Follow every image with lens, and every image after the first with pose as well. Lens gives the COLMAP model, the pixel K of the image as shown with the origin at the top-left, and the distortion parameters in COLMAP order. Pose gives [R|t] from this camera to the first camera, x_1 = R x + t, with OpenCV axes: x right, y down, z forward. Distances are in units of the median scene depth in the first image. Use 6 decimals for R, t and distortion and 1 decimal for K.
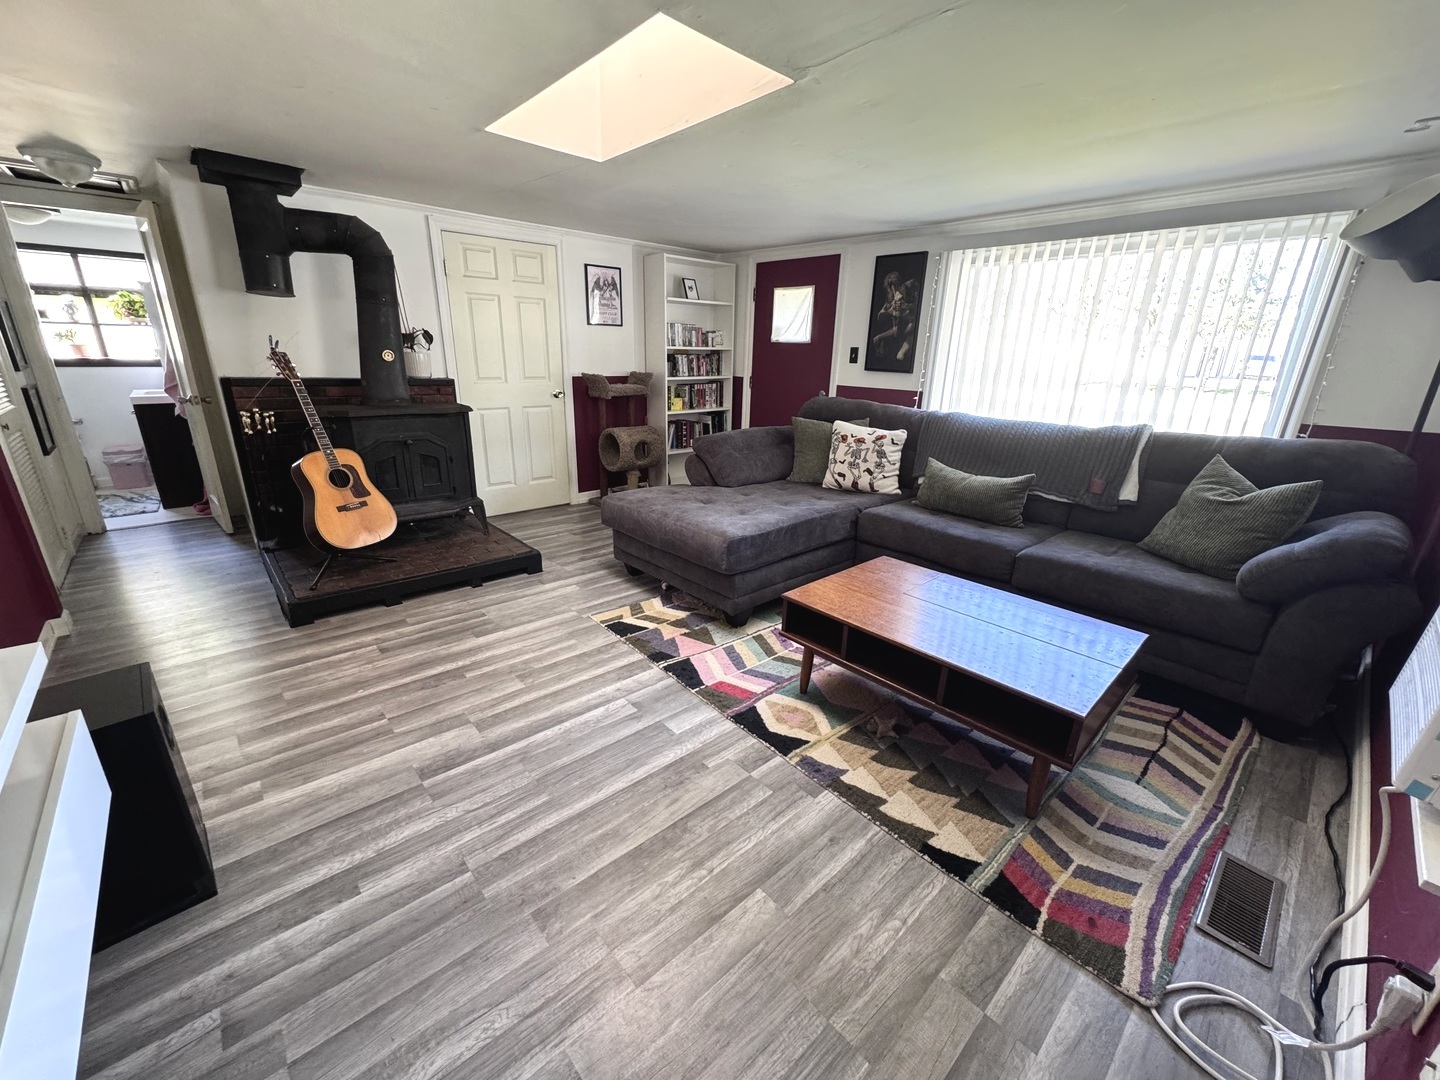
lens RADIAL K [[575.0, 0, 718.3], [0, 575.0, 541.2], [0, 0, 1]] dist [-0.001468, -0.000252]
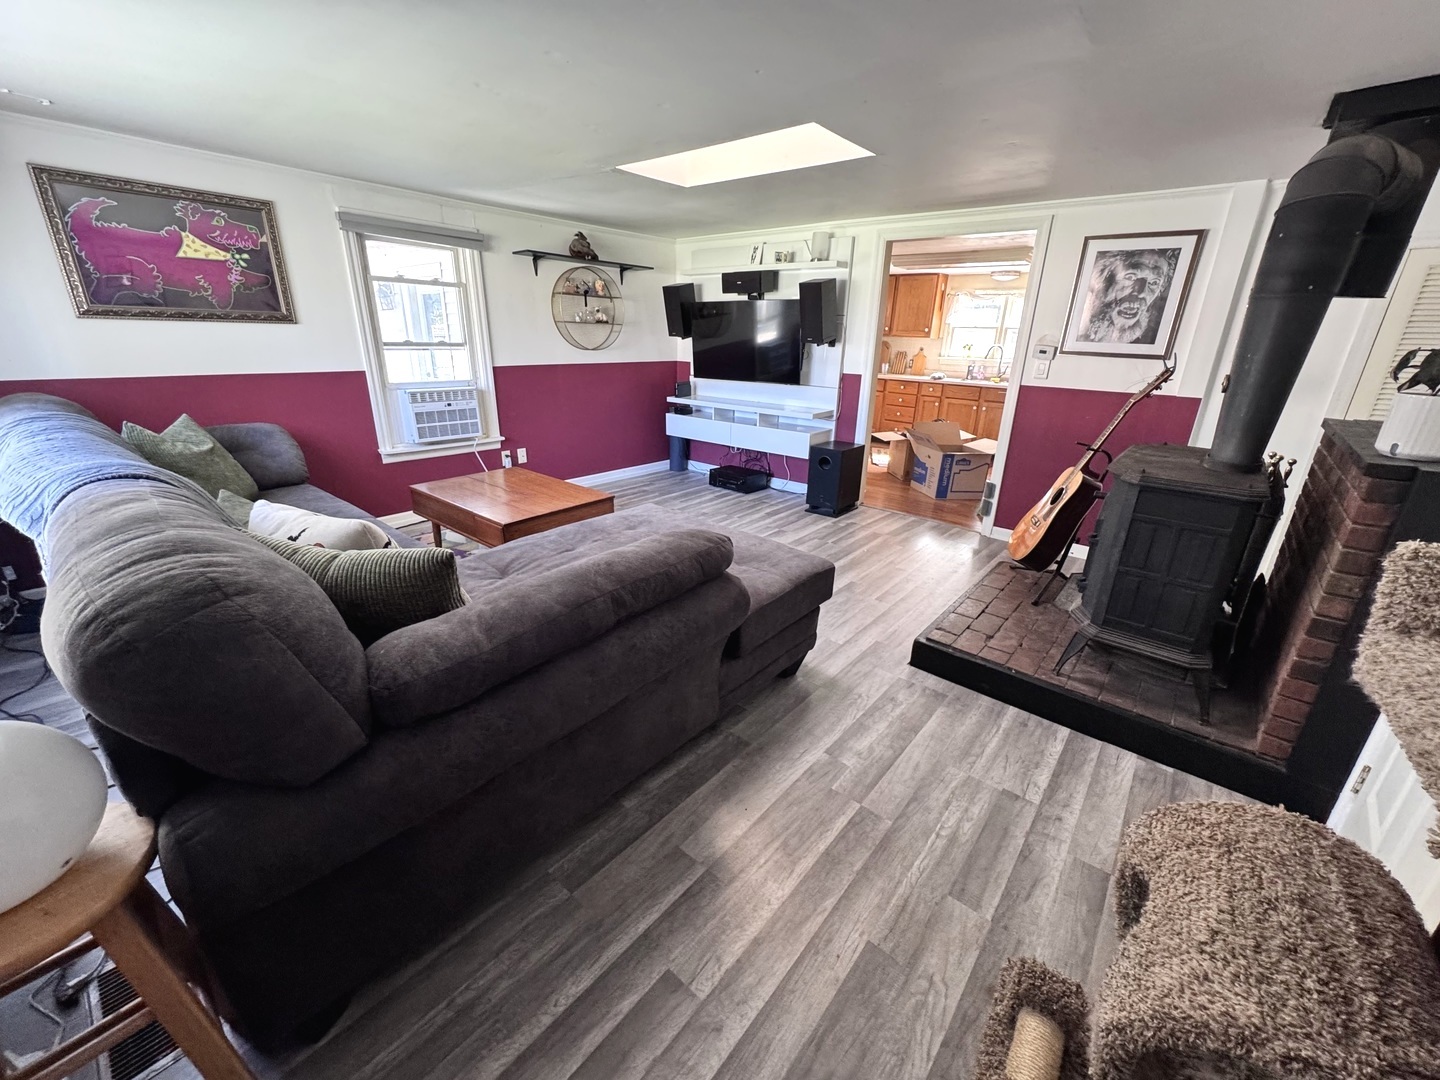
lens RADIAL K [[575.0, 0, 718.3], [0, 575.0, 541.2], [0, 0, 1]] dist [-0.001468, -0.000252]
pose [[-0.989889, -0.004847, -0.141760, 0.083343], [-0.090955, 0.788580, 0.608169, -1.101661], [0.108841, 0.614913, -0.781048, 3.264204]]
